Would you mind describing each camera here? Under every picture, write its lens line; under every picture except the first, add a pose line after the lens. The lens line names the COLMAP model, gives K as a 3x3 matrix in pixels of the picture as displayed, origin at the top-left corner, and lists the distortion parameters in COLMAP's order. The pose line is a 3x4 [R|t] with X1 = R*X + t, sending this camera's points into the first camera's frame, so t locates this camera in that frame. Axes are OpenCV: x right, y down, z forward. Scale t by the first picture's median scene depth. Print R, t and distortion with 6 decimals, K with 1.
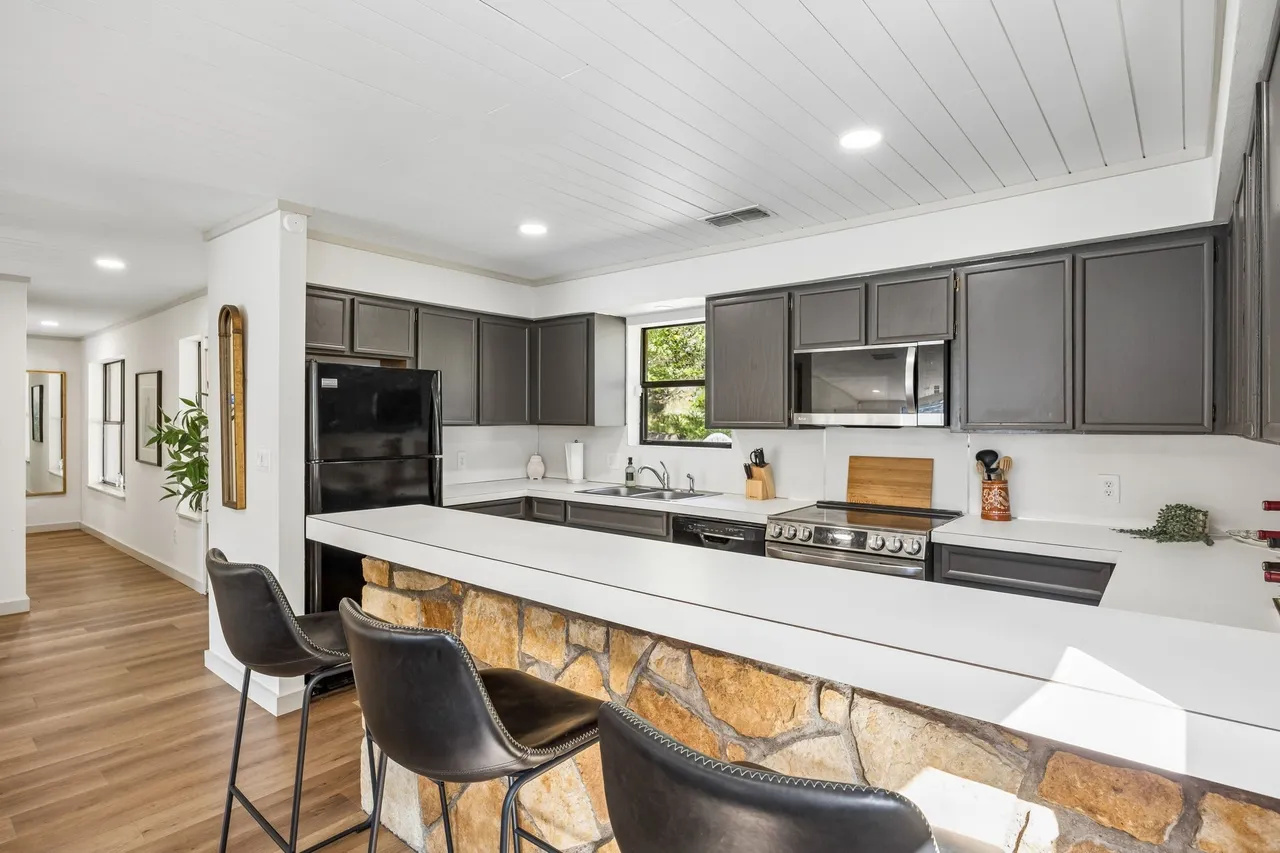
lens RADIAL K [[644.7, 0, 640.0], [0, 644.7, 426.5], [0, 0, 1]] dist [-0.000544, -0.000108]
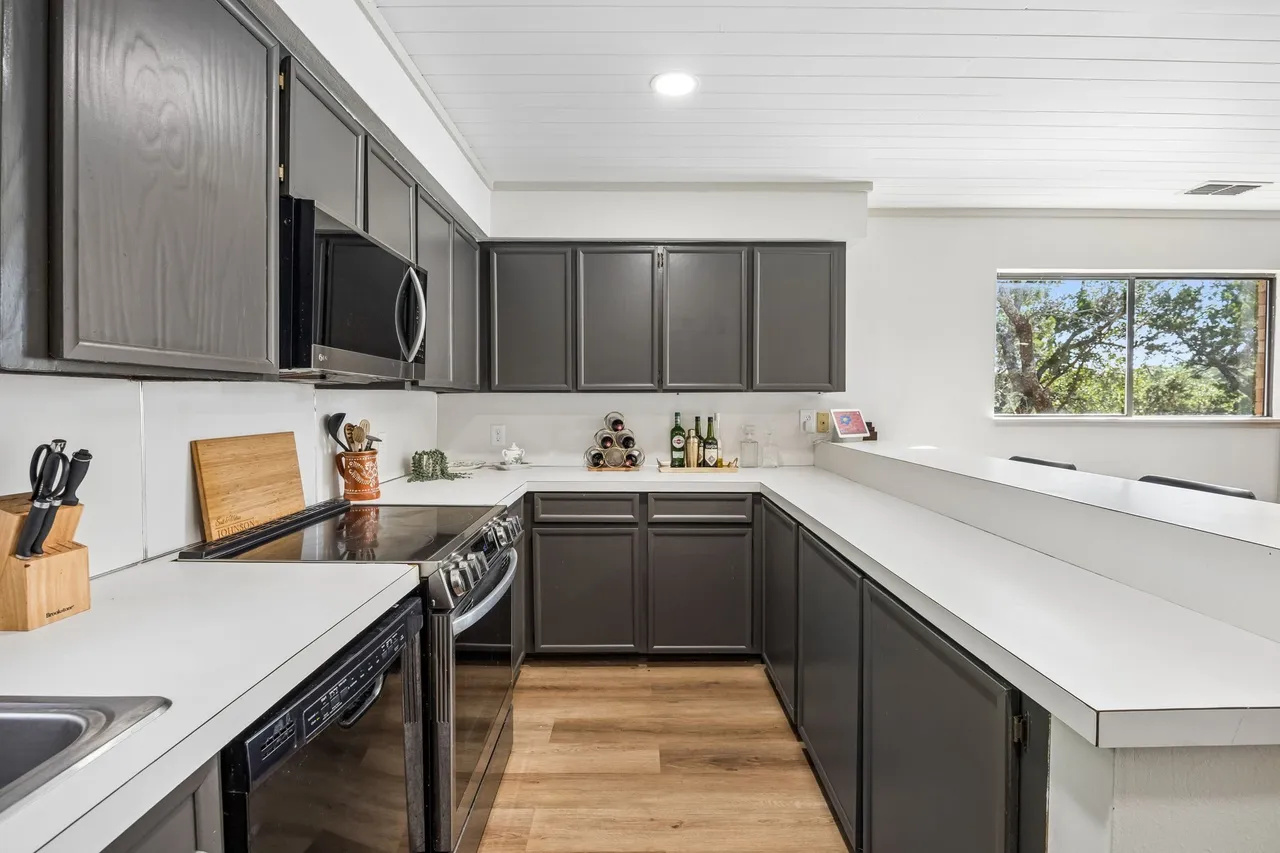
lens RADIAL K [[614.8, 0, 642.1], [0, 614.8, 403.5], [0, 0, 1]] dist [-0.000825, 0.000037]
pose [[-0.658066, -0.007978, 0.752918, -0.230260], [0.005267, 0.999871, 0.015197, 0.015336], [-0.752942, 0.013966, -0.657939, 1.135263]]
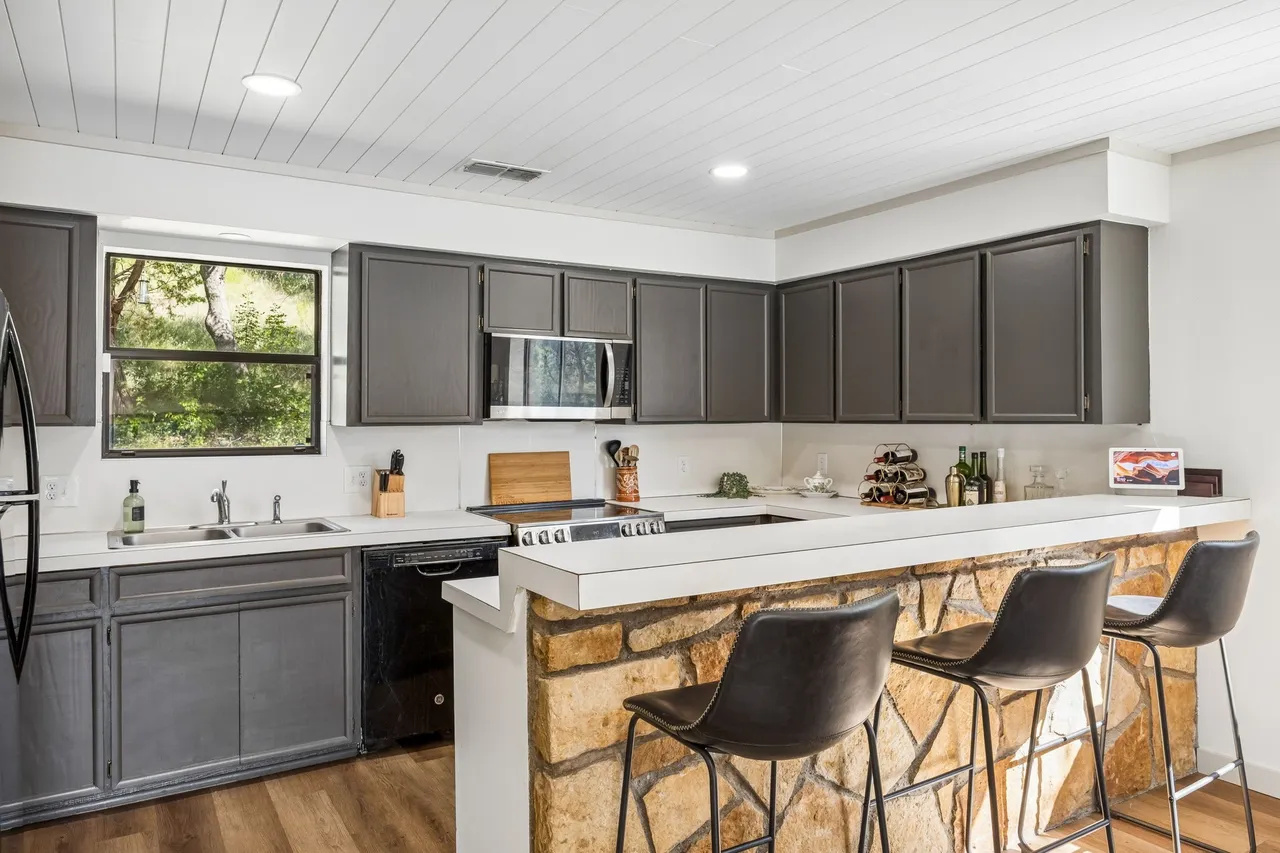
lens RADIAL K [[858.2, 0, 645.7], [0, 858.2, 420.5], [0, 0, 1]] dist [-0.001102, 0.000092]
pose [[0.316276, -0.007303, 0.948639, -0.800768], [0.014584, 0.999890, 0.002835, -0.000751], [-0.948555, 0.012938, 0.316348, 0.447171]]
